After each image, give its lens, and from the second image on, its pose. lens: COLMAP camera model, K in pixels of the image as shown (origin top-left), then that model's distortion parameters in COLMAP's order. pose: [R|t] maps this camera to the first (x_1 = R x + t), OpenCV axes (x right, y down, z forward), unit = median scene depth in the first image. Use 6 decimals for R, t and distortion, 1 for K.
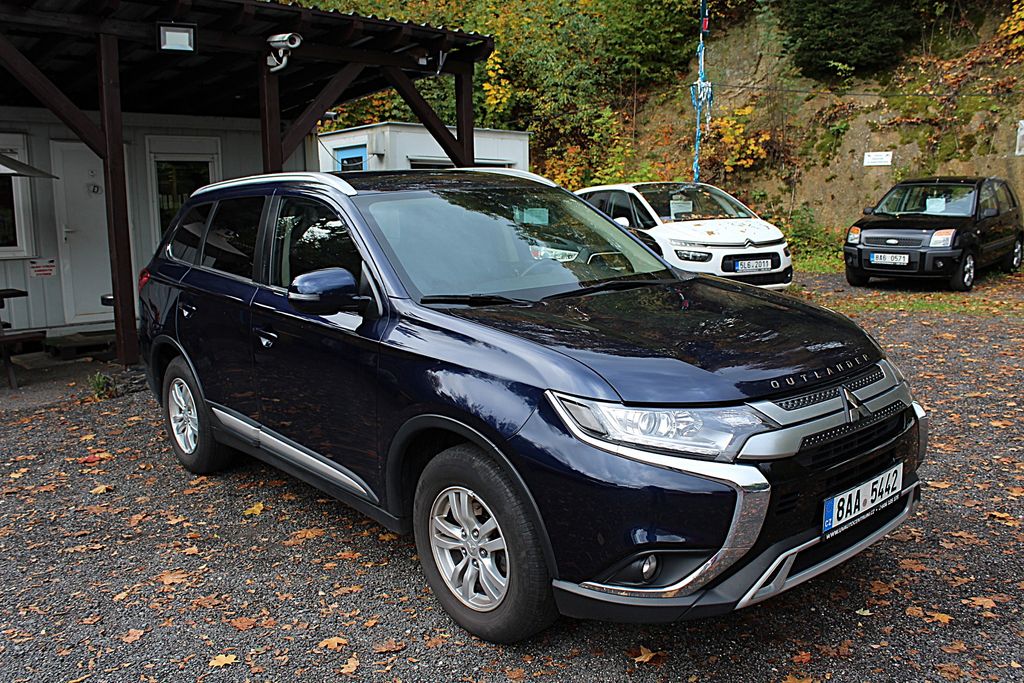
lens RADIAL K [[904.8, 0, 516.7], [0, 904.8, 340.4], [0, 0, 1]] dist [-0.157306, 0.146910]
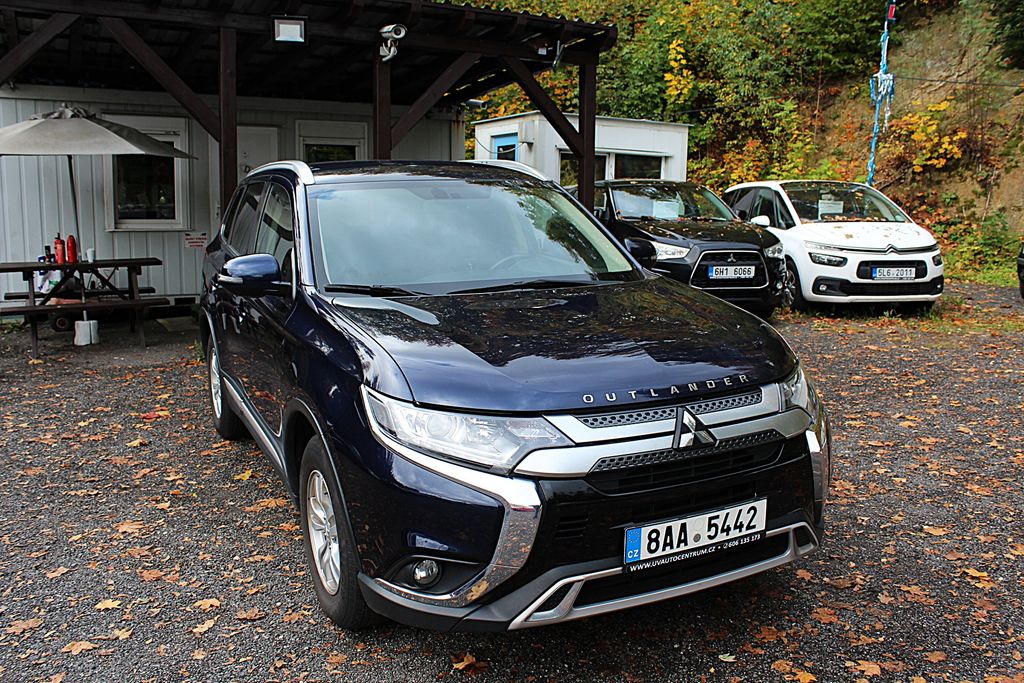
lens RADIAL K [[904.8, 0, 512.0], [0, 904.8, 341.1], [0, 0, 1]] dist [-0.157306, 0.146910]
pose [[0.967104, 0.071107, -0.244240, 0.170036], [-0.067950, 0.997461, 0.021337, -0.009970], [0.245137, -0.004039, 0.969480, 0.026222]]
